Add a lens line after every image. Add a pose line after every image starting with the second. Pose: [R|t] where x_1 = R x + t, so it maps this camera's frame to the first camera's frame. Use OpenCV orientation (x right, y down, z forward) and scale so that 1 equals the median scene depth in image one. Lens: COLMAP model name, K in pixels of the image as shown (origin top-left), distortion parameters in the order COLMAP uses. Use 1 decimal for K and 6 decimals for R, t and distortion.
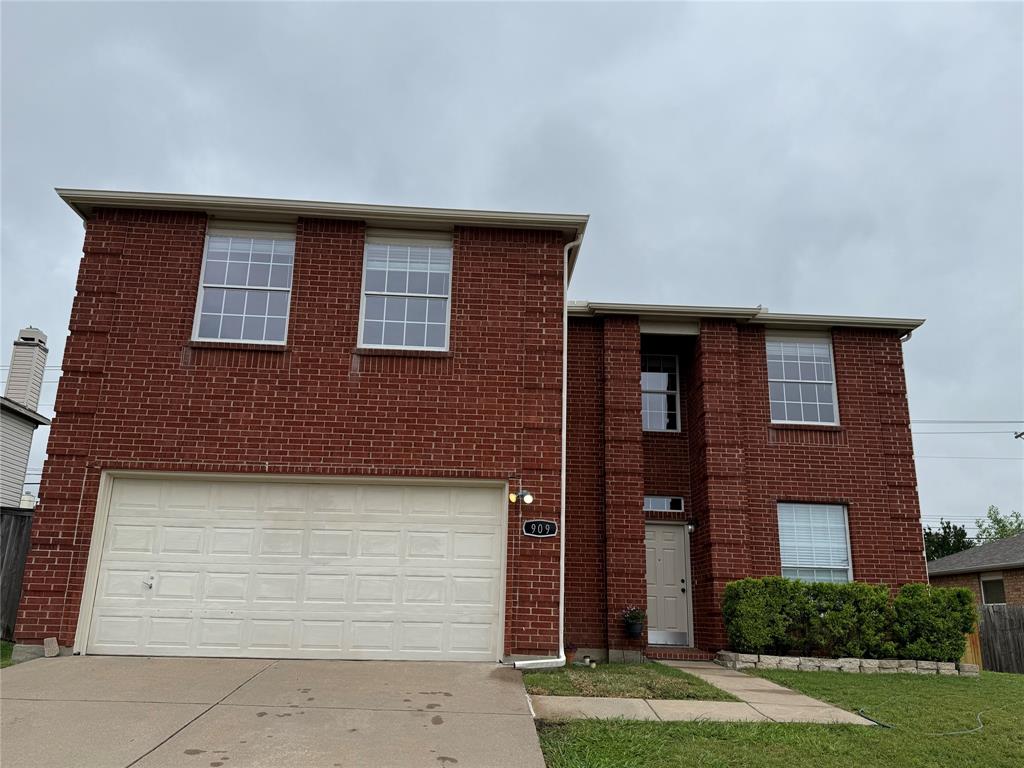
lens RADIAL K [[806.3, 0, 510.4], [0, 806.3, 376.9], [0, 0, 1]] dist [0.137464, -0.220688]
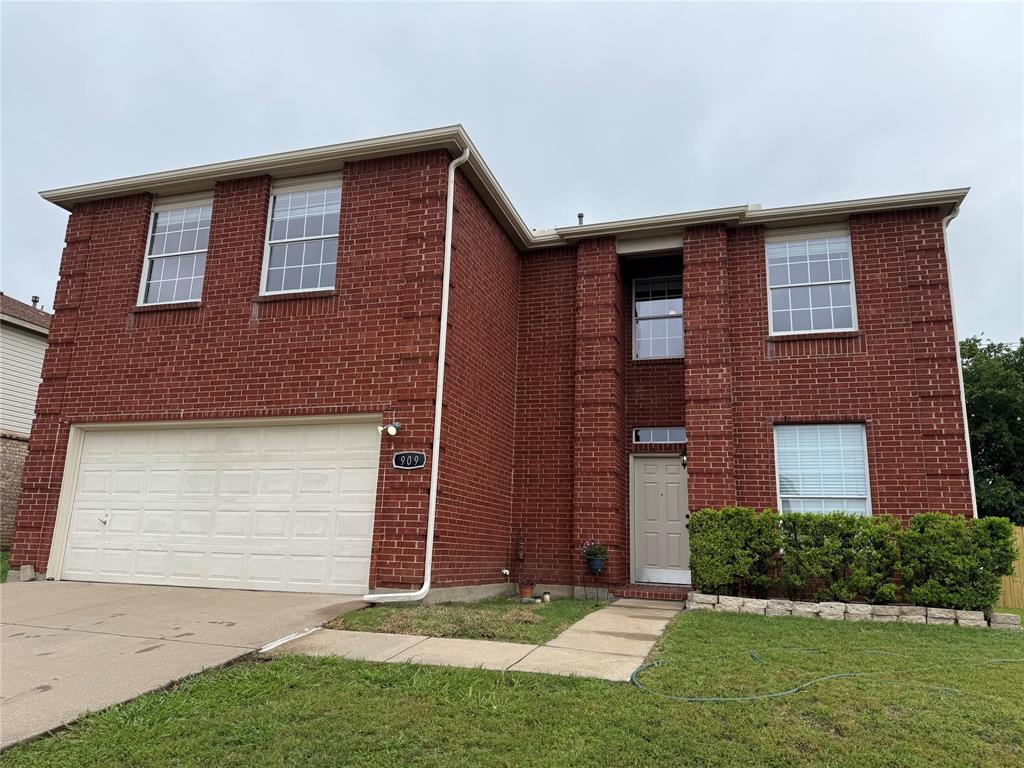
lens RADIAL K [[712.1, 0, 512.0], [0, 712.1, 384.0], [0, 0, 1]] dist [0.100827, -0.137305]
pose [[0.935371, -0.076312, -0.345336, 0.414084], [0.091886, 0.995349, 0.028930, 0.077037], [0.341523, -0.058792, 0.938033, 0.232573]]
